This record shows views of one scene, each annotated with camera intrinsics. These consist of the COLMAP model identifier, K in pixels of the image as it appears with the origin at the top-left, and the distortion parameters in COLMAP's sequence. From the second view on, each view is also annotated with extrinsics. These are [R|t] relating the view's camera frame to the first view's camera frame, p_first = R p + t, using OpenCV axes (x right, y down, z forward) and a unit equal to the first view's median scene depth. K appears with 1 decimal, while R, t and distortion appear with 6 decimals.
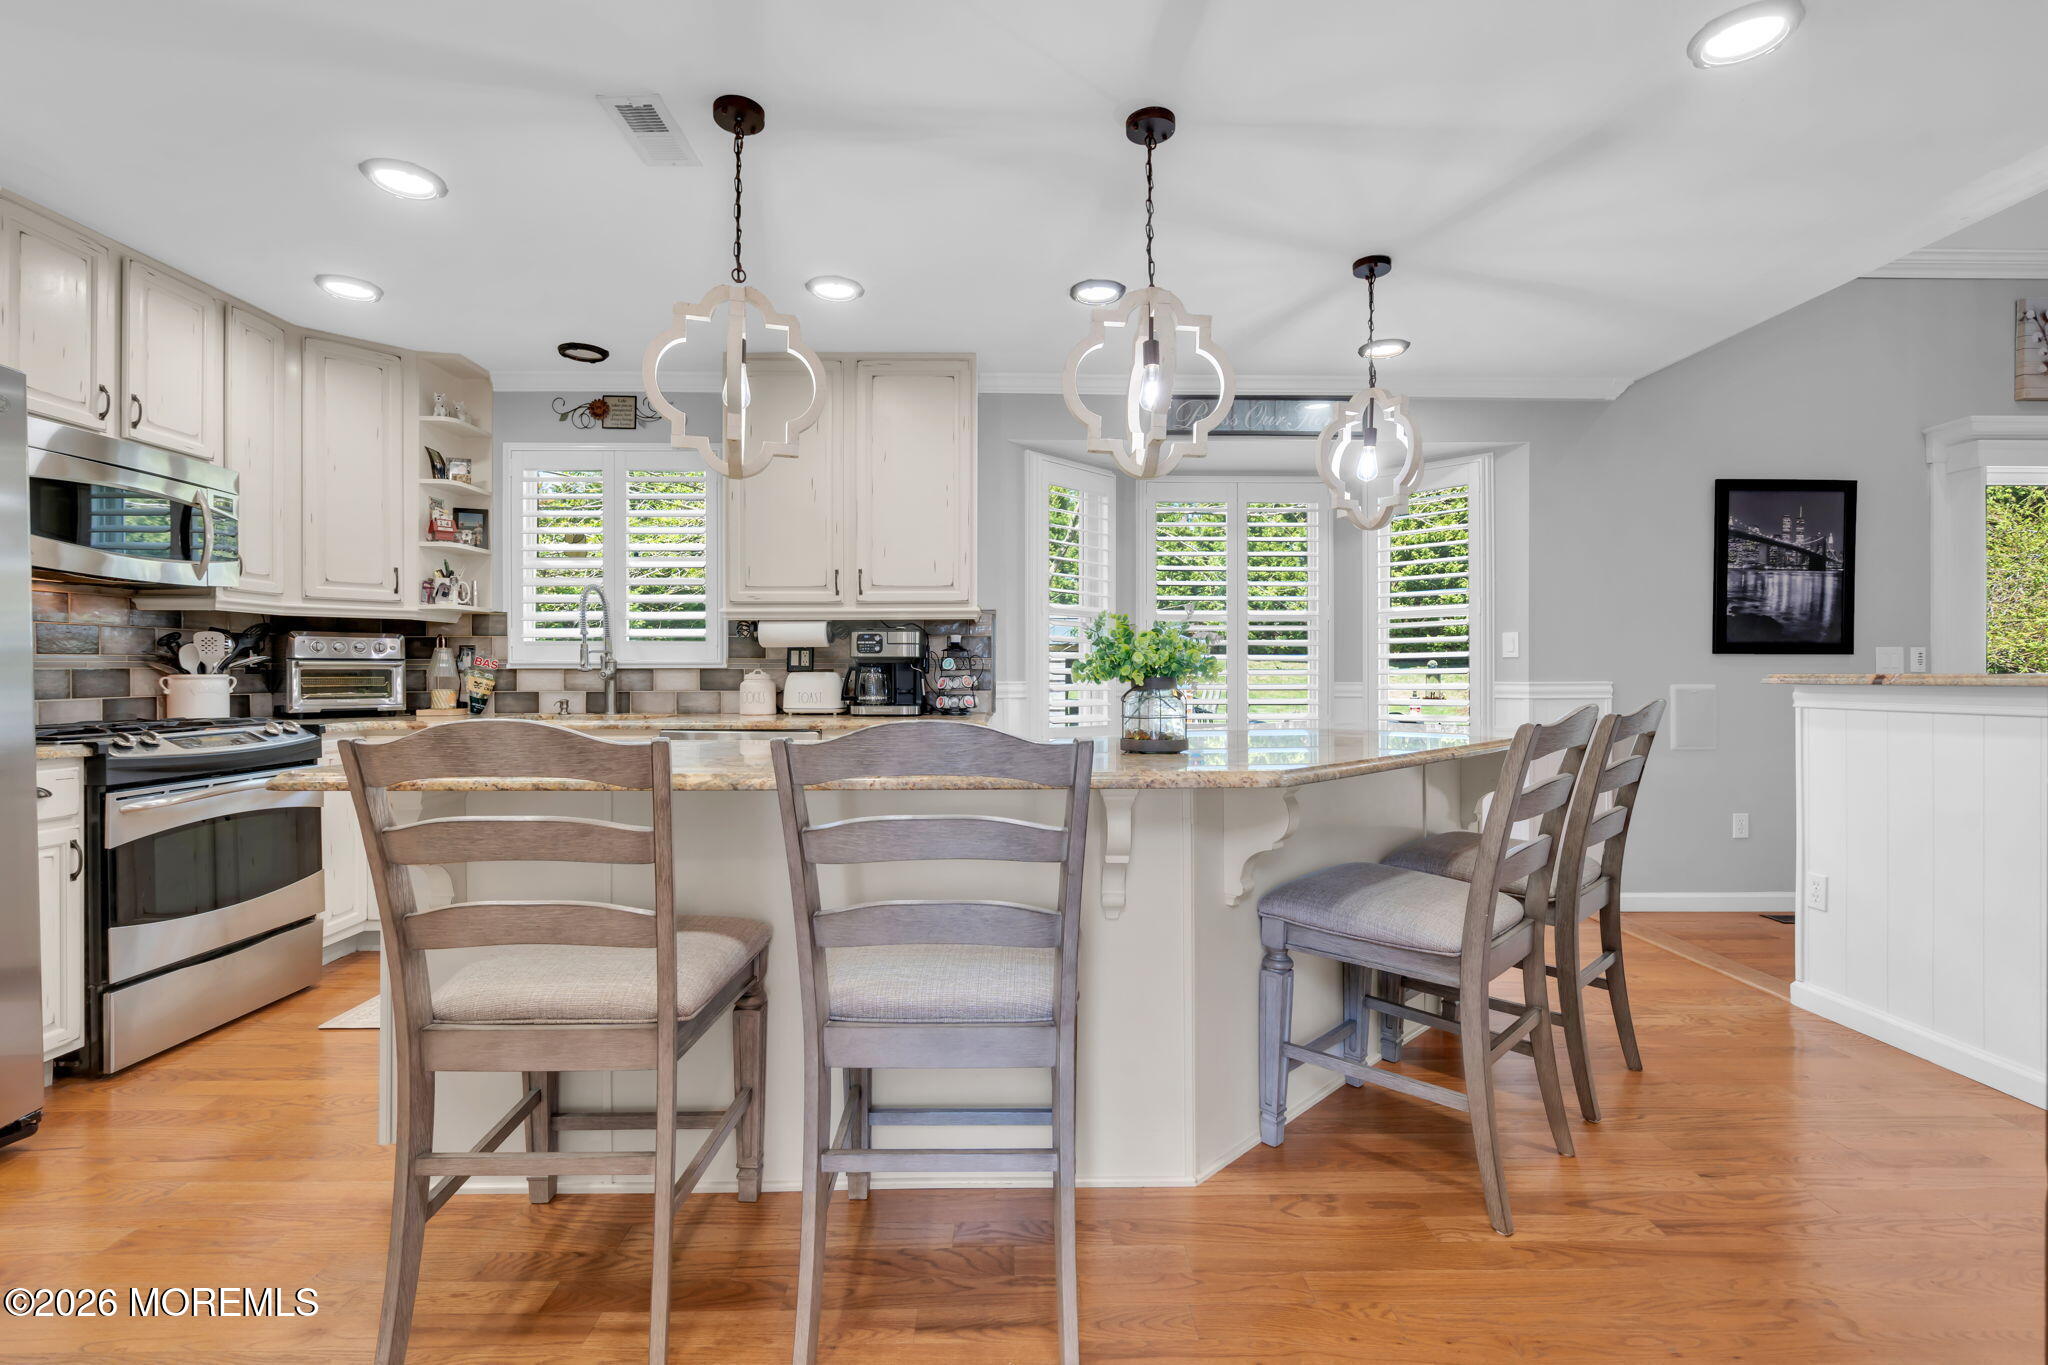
lens RADIAL K [[919.3, 0, 1024.0], [0, 919.3, 682.5], [0, 0, 1]] dist [-0.002807, -0.000883]
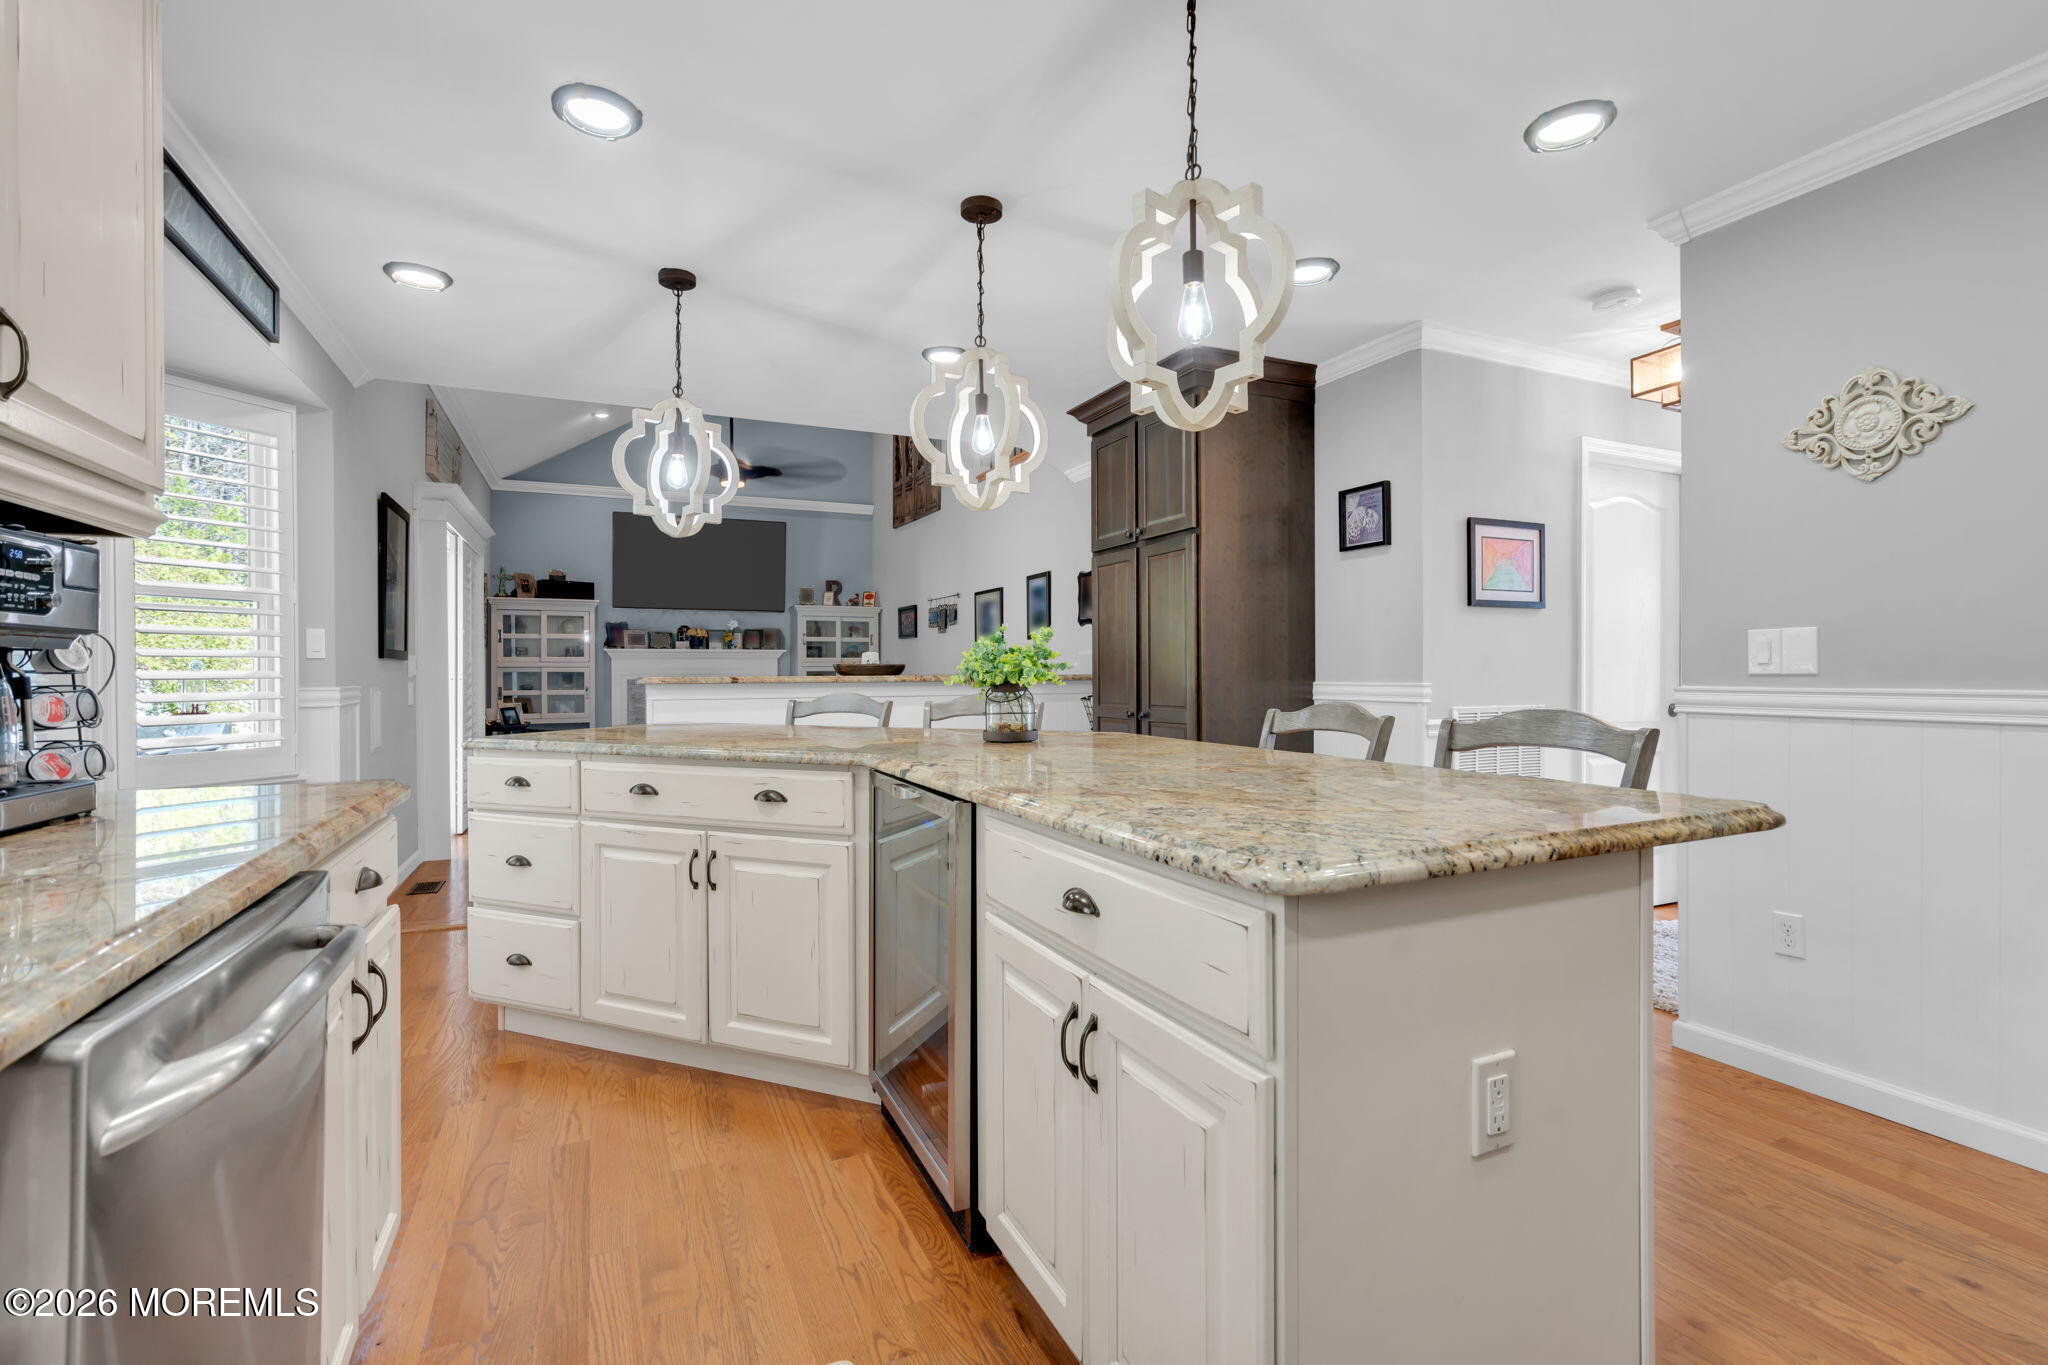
lens RADIAL K [[919.3, 0, 1024.0], [0, 919.3, 682.5], [0, 0, 1]] dist [-0.002807, -0.000883]
pose [[-0.392013, -0.007473, 0.919929, -0.935329], [0.011393, 0.999851, 0.012977, -0.016675], [-0.919889, 0.015568, -0.391870, 1.368560]]
